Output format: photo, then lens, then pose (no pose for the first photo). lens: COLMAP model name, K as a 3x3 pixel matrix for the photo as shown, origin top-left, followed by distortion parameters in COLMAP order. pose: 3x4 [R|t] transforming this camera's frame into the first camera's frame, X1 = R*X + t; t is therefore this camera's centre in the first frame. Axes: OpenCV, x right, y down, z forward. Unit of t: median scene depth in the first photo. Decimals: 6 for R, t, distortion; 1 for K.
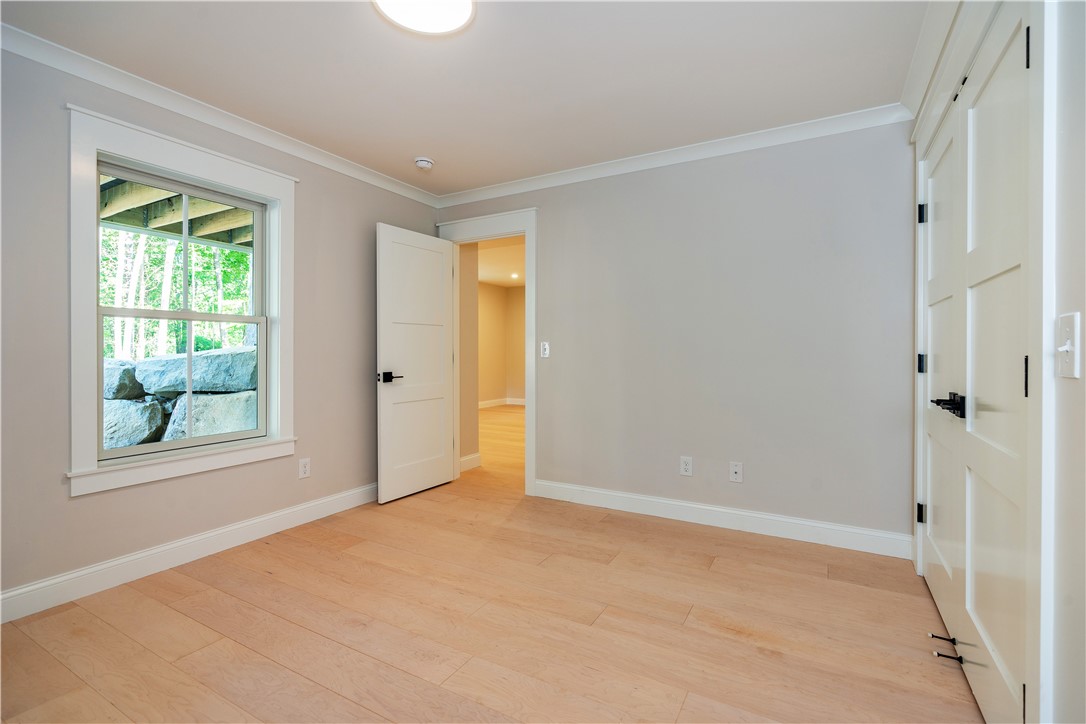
lens RADIAL K [[494.9, 0, 543.1], [0, 494.9, 354.5], [0, 0, 1]] dist [-0.005341, 0.002063]
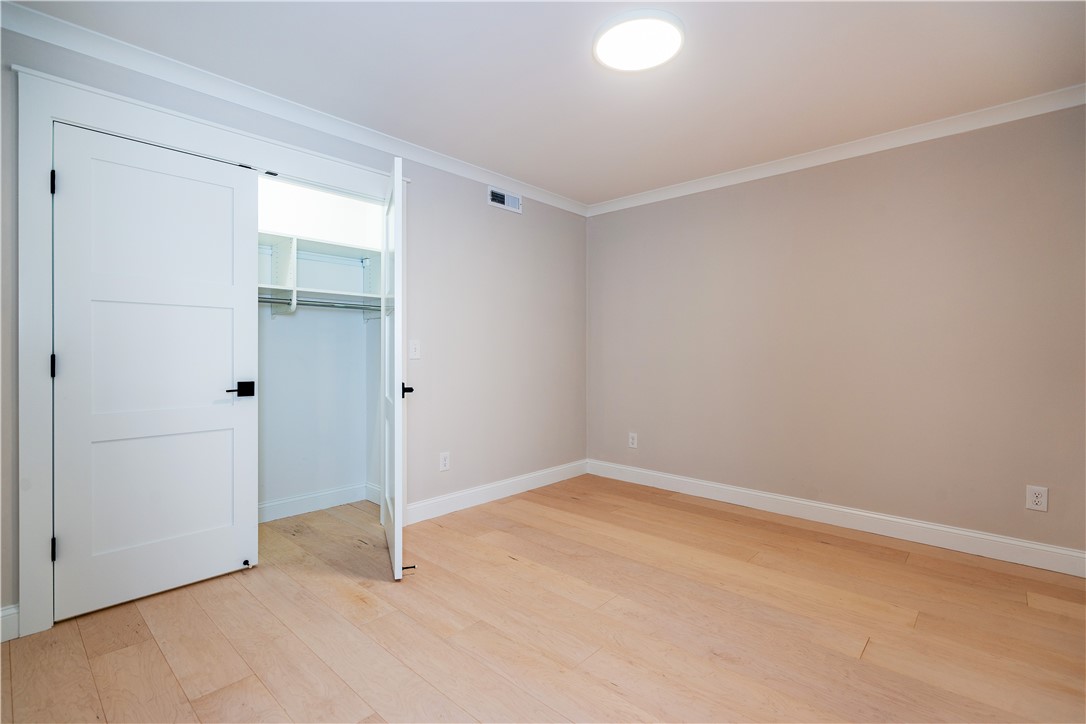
lens RADIAL K [[494.9, 0, 543.2], [0, 494.9, 357.7], [0, 0, 1]] dist [-0.005341, 0.002063]
pose [[-0.977097, -0.004152, 0.212754, -0.246741], [-0.000515, 0.999853, 0.017145, -0.013830], [-0.212793, 0.016643, -0.976955, 1.979630]]
